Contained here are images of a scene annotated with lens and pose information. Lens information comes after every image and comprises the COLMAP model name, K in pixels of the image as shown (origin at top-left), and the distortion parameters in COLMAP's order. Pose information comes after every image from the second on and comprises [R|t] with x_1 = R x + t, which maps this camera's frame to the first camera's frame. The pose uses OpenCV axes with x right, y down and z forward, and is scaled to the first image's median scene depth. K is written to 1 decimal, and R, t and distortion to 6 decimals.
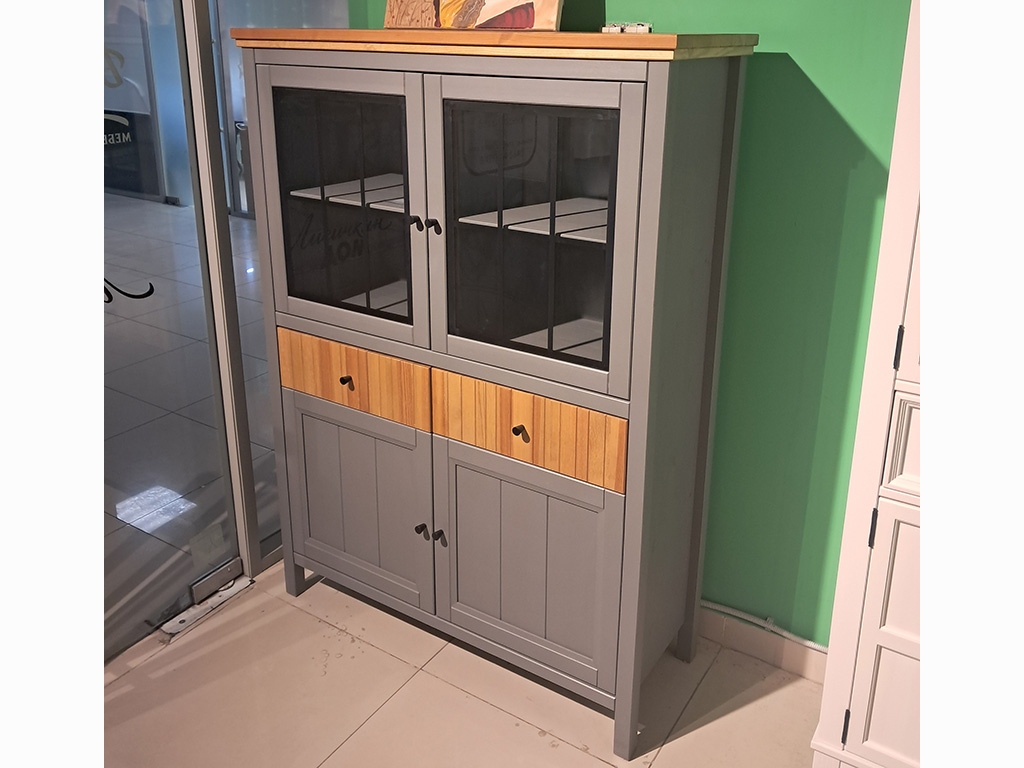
lens RADIAL K [[845.4, 0, 512.0], [0, 845.4, 384.0], [0, 0, 1]] dist [-0.003717, -0.004425]
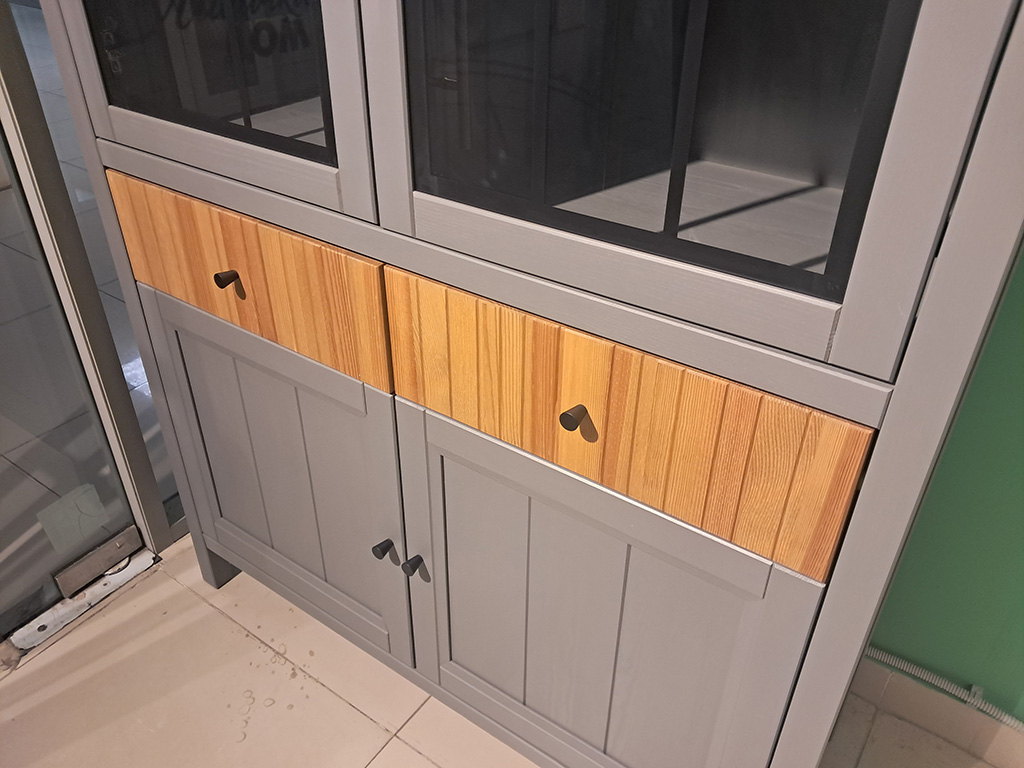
lens RADIAL K [[790.5, 0, 512.0], [0, 790.5, 384.0], [0, 0, 1]] dist [0.080216, -0.109537]
pose [[0.999451, 0.020789, -0.025799, -0.012844], [-0.015805, 0.983498, 0.180229, -0.033184], [0.029120, -0.179722, 0.983286, 0.546755]]
